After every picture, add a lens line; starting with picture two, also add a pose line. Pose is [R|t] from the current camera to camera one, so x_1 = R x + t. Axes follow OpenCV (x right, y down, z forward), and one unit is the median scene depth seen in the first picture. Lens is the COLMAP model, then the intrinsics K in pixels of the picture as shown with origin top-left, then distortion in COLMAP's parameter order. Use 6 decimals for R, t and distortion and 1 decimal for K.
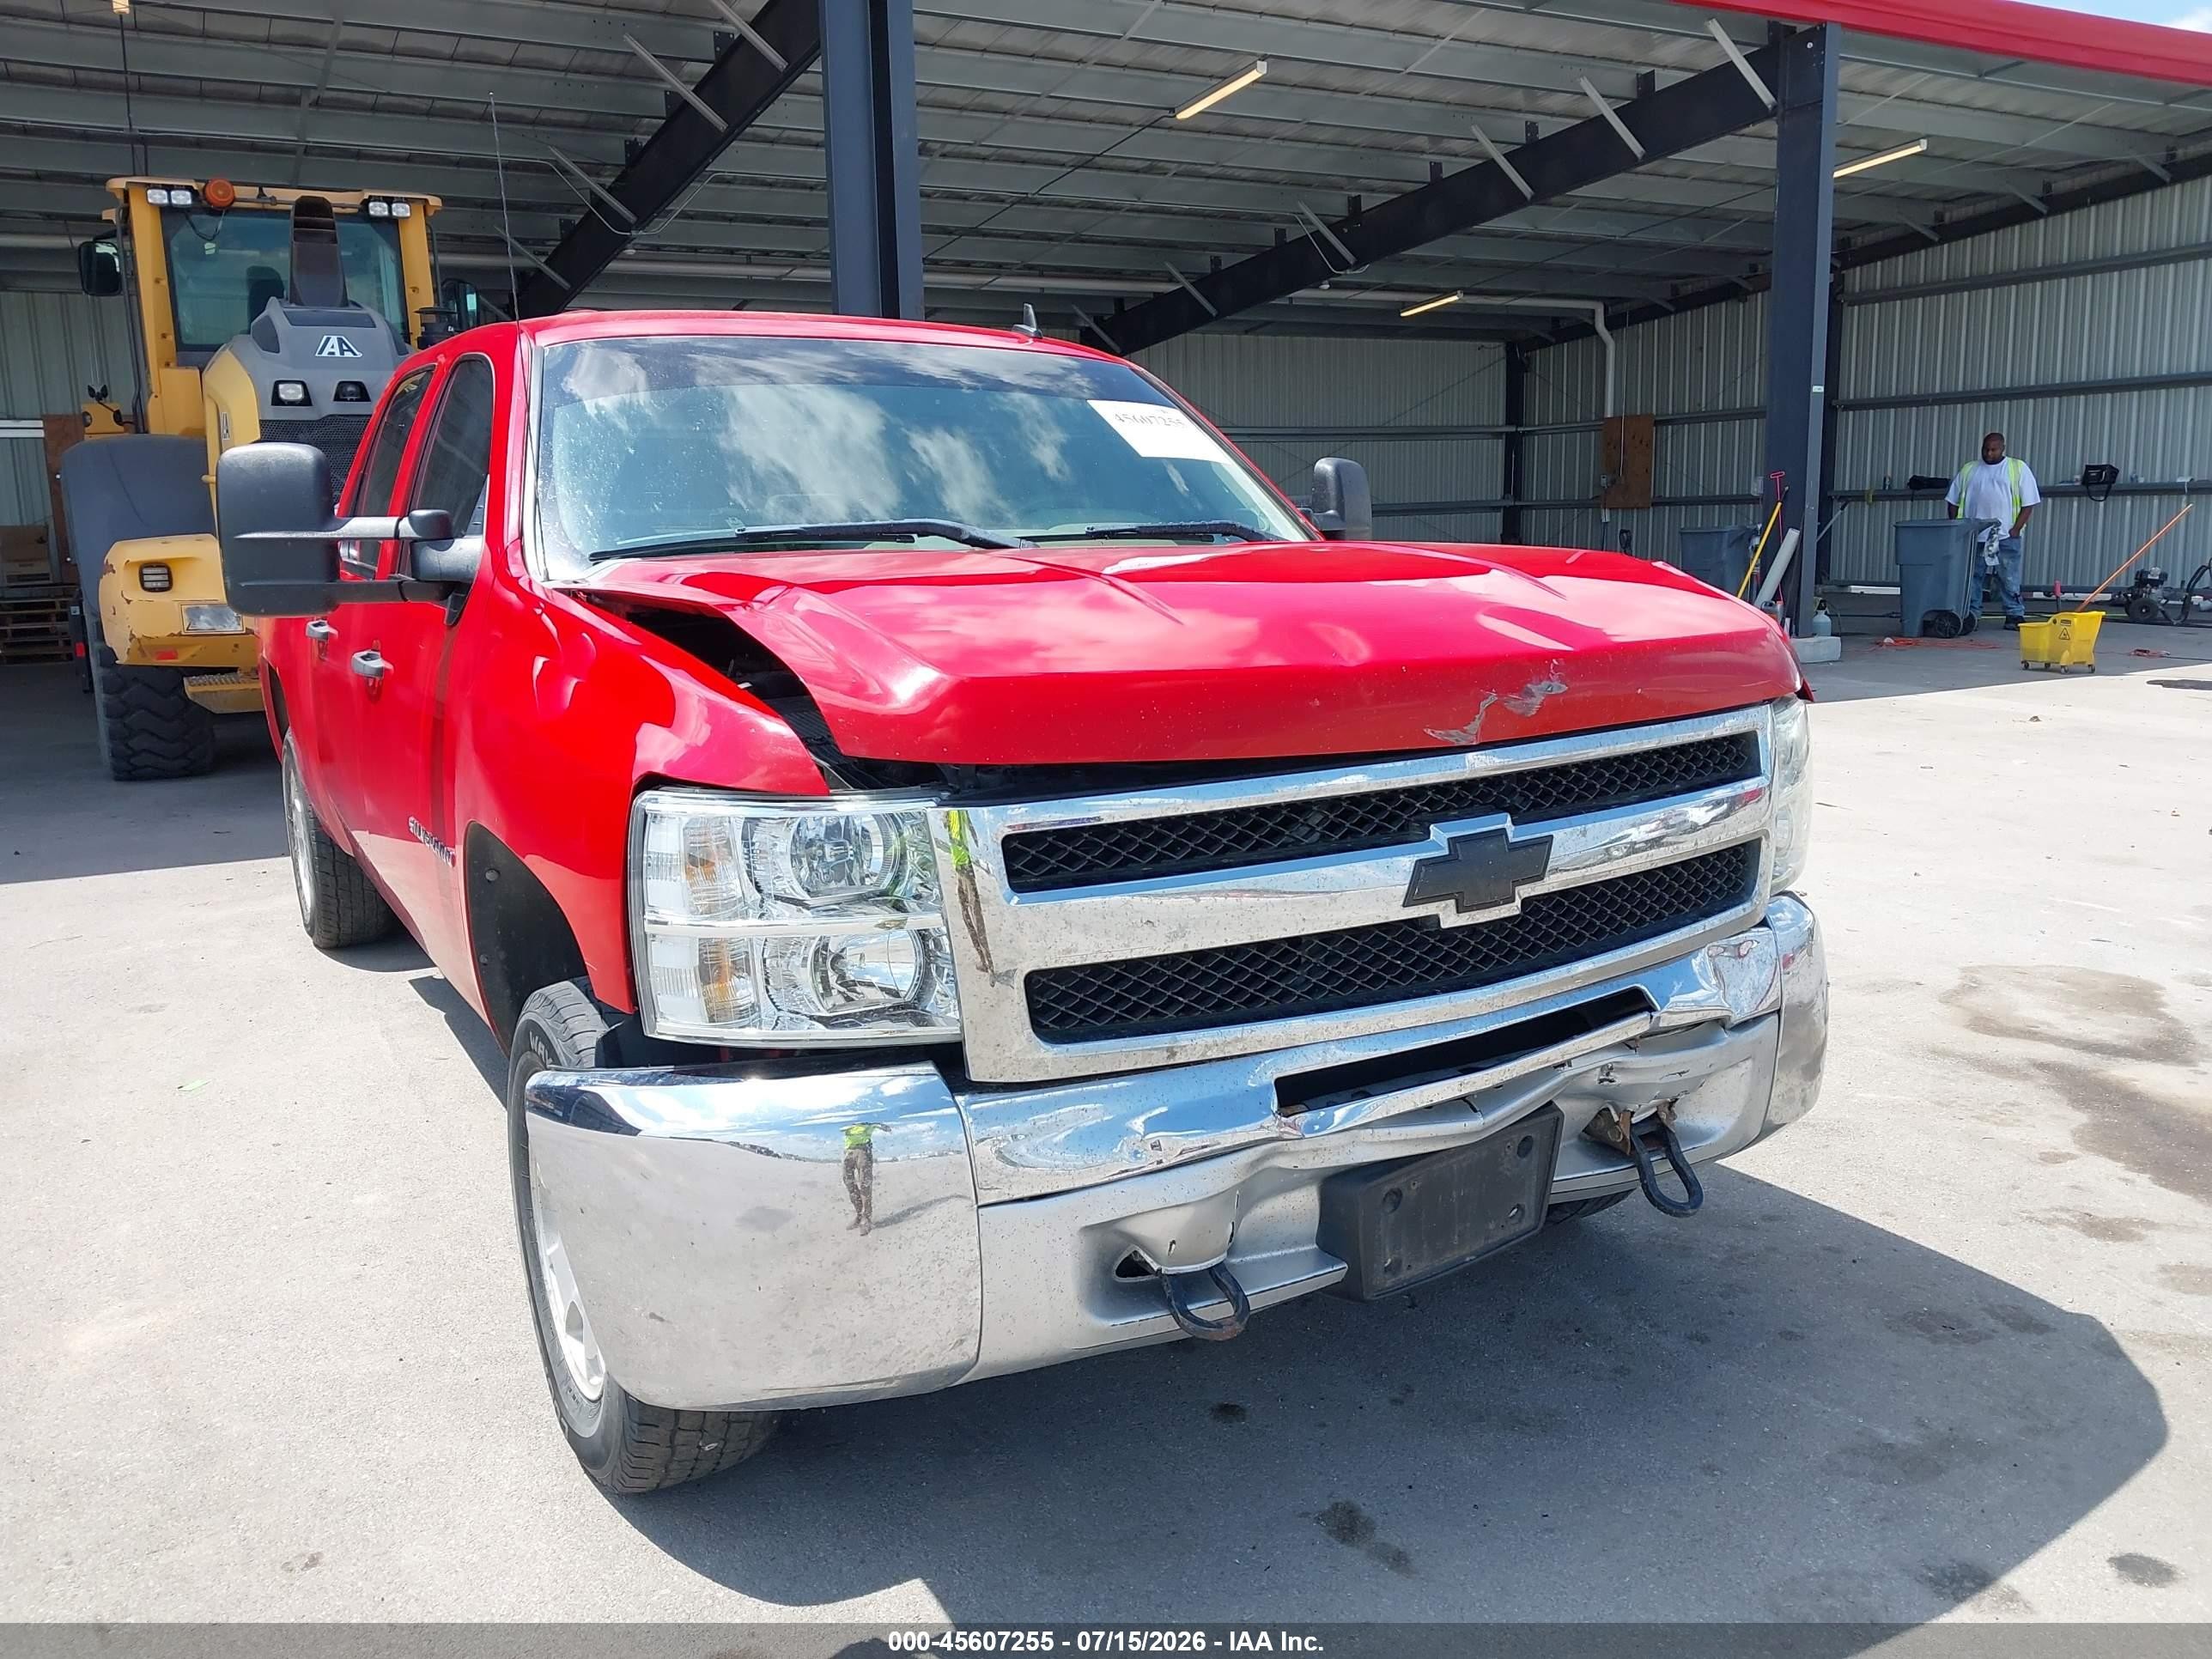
lens RADIAL K [[1733.9, 0, 1081.1], [0, 1733.9, 832.1], [0, 0, 1]] dist [0.012309, -0.014144]
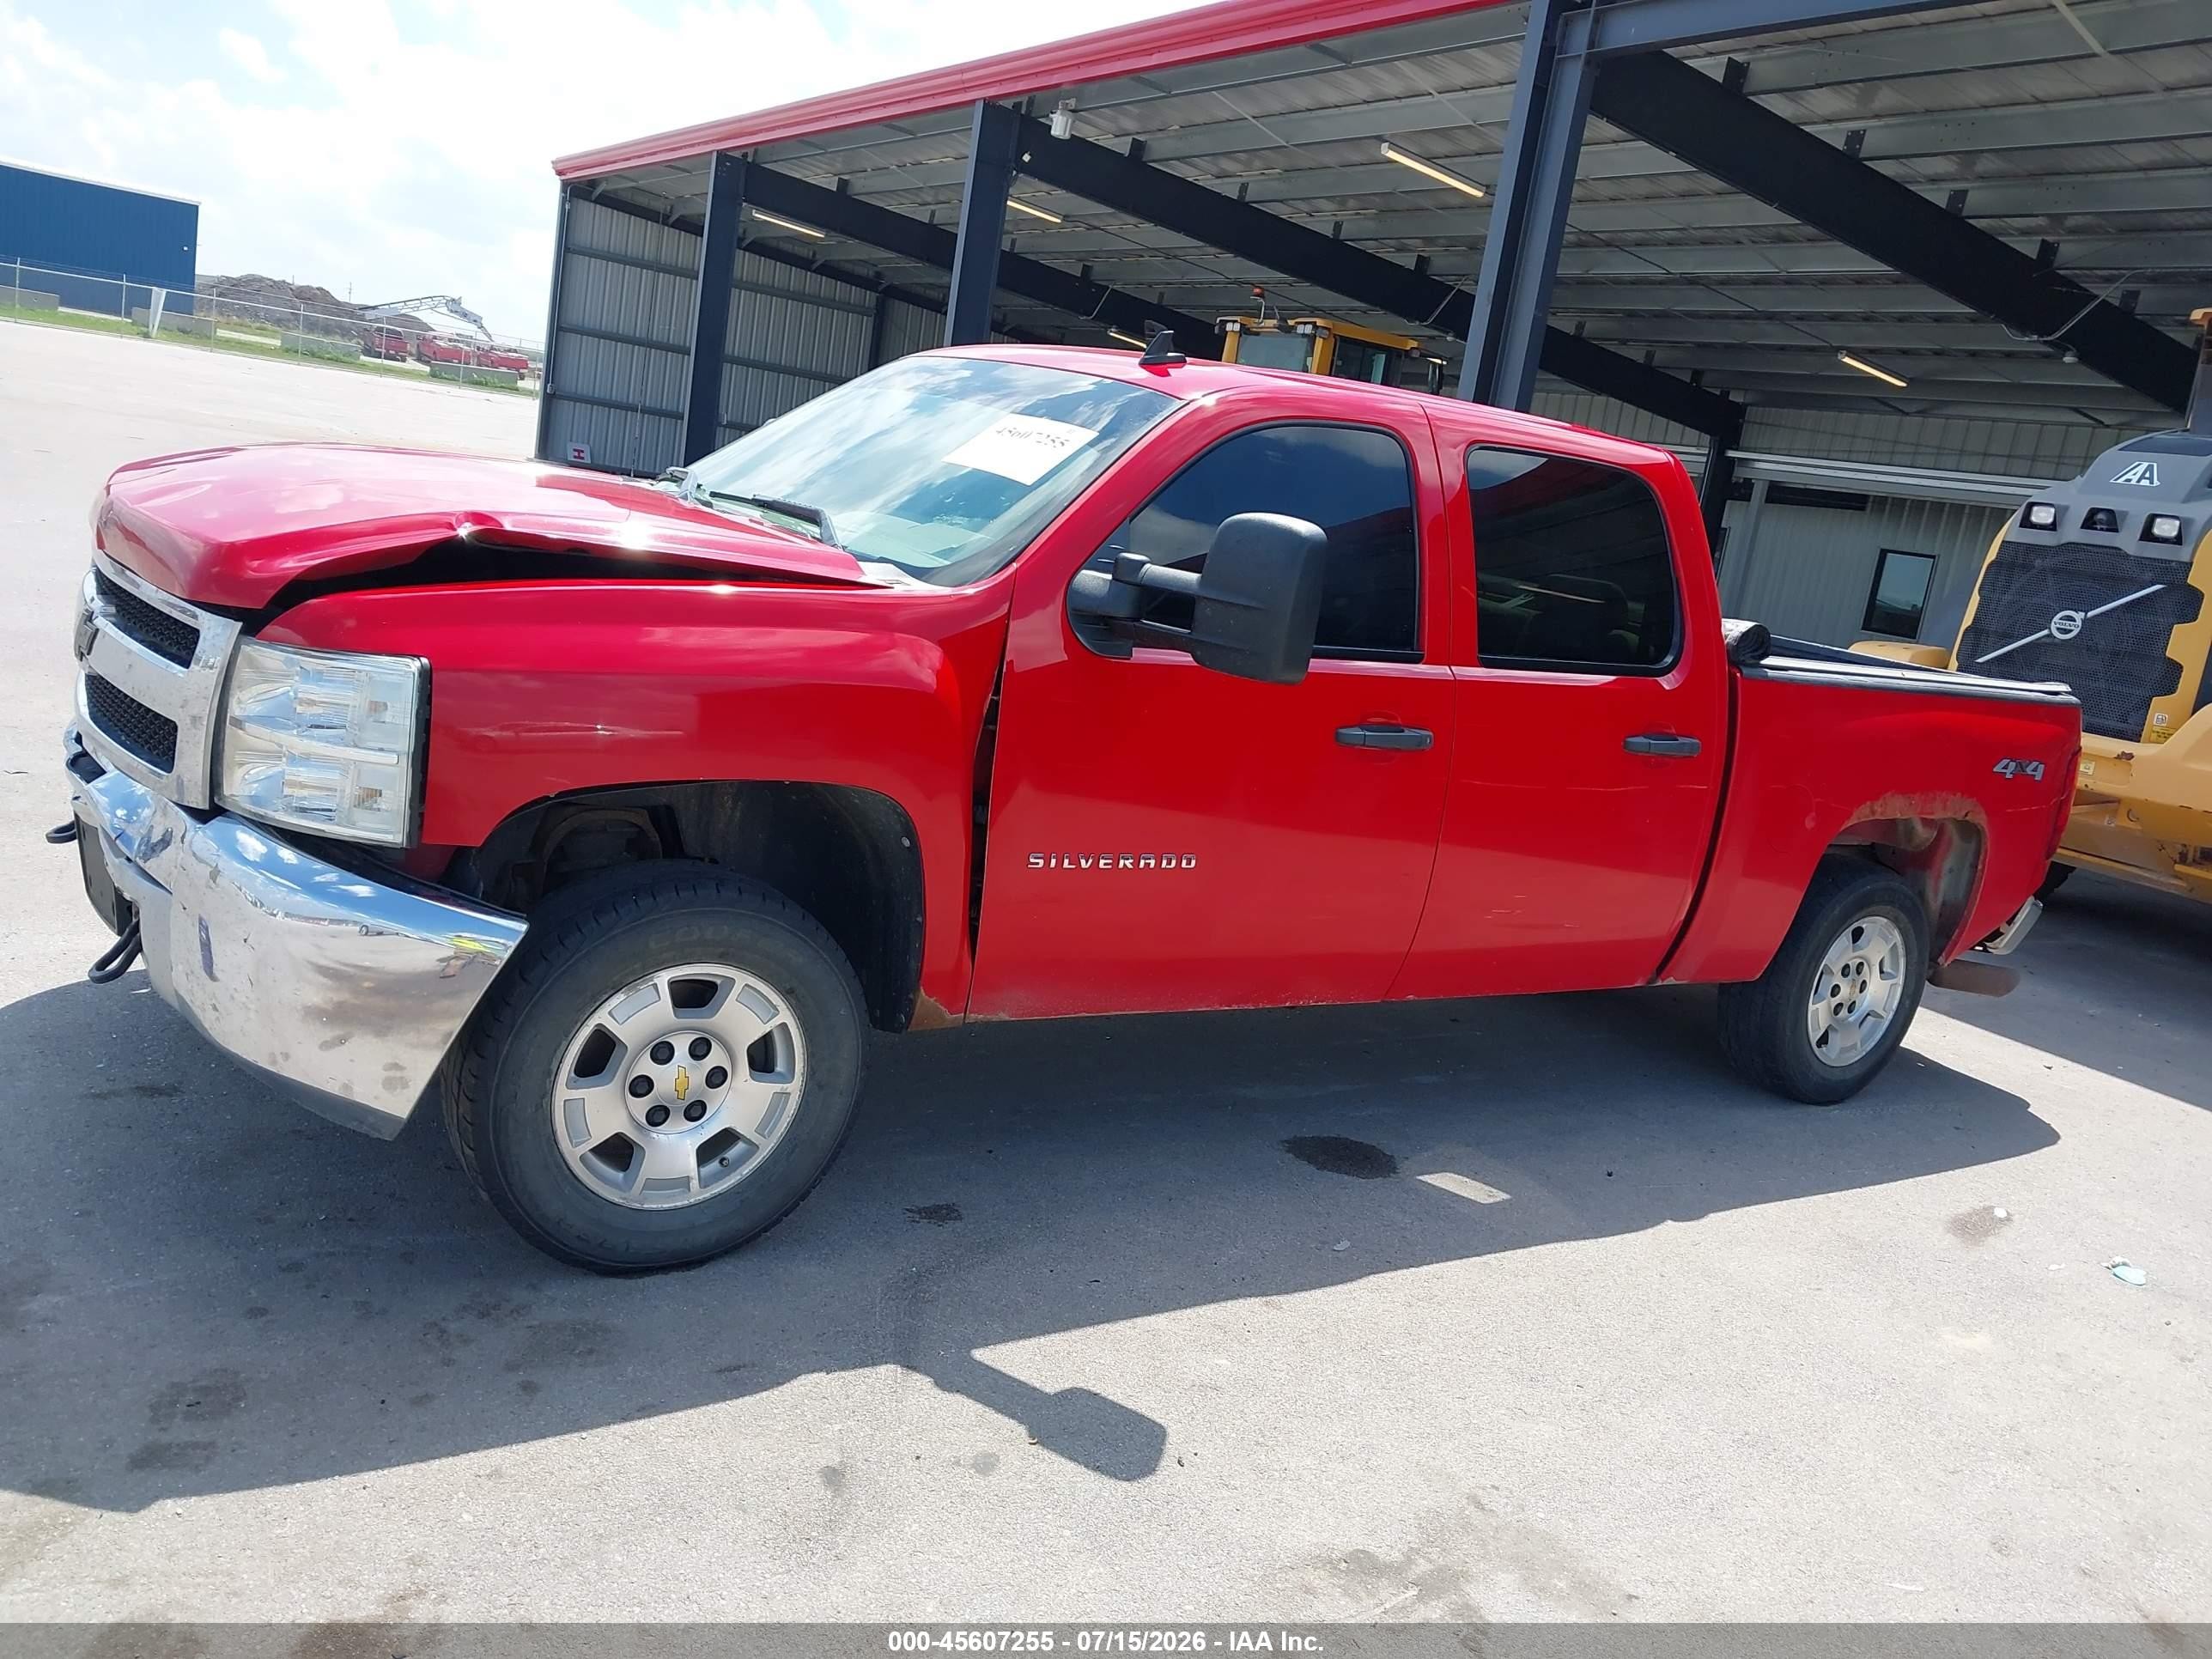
lens RADIAL K [[1733.9, 0, 1092.9], [0, 1733.9, 839.1], [0, 0, 1]] dist [0.012309, -0.014144]
pose [[0.061091, 0.235409, -0.969975, 0.369271], [-0.337221, 0.919516, 0.201923, -0.084682], [0.939441, 0.314760, 0.135559, 0.345555]]
